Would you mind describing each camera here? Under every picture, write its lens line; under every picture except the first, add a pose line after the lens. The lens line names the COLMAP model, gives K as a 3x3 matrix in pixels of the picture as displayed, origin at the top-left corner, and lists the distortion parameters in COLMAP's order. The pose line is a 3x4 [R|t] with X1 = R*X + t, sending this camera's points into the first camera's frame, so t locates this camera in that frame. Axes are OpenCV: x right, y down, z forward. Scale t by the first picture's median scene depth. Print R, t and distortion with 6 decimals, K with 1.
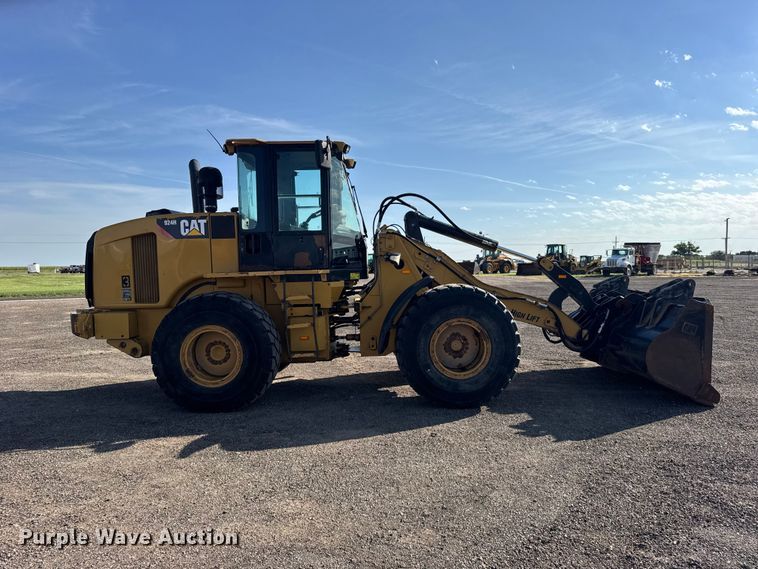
lens RADIAL K [[538.4, 0, 374.1], [0, 538.4, 286.0], [0, 0, 1]] dist [0.052219, -0.066659]
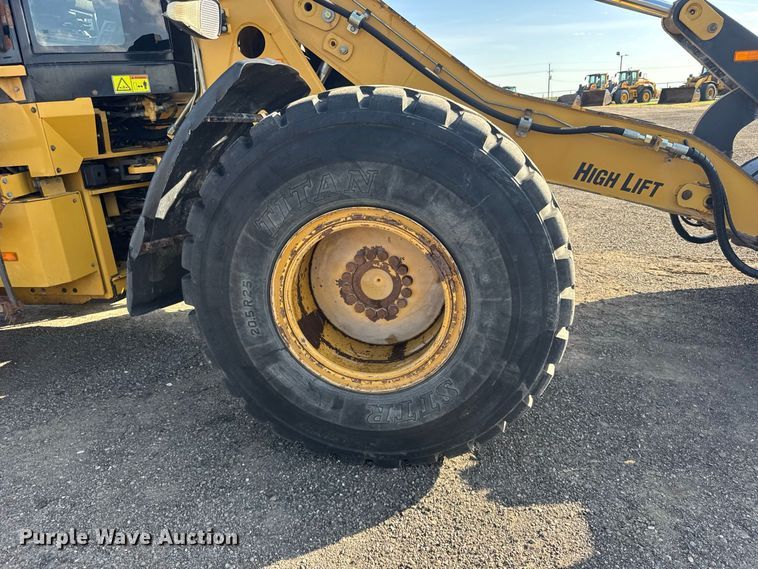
lens RADIAL K [[543.1, 0, 382.6], [0, 543.1, 296.6], [0, 0, 1]] dist [0.013340, -0.003461]
pose [[0.980953, 0.016124, -0.193576, 0.221477], [0.041760, 0.955742, 0.291229, 0.019771], [0.189704, -0.293765, 0.936864, 0.683430]]
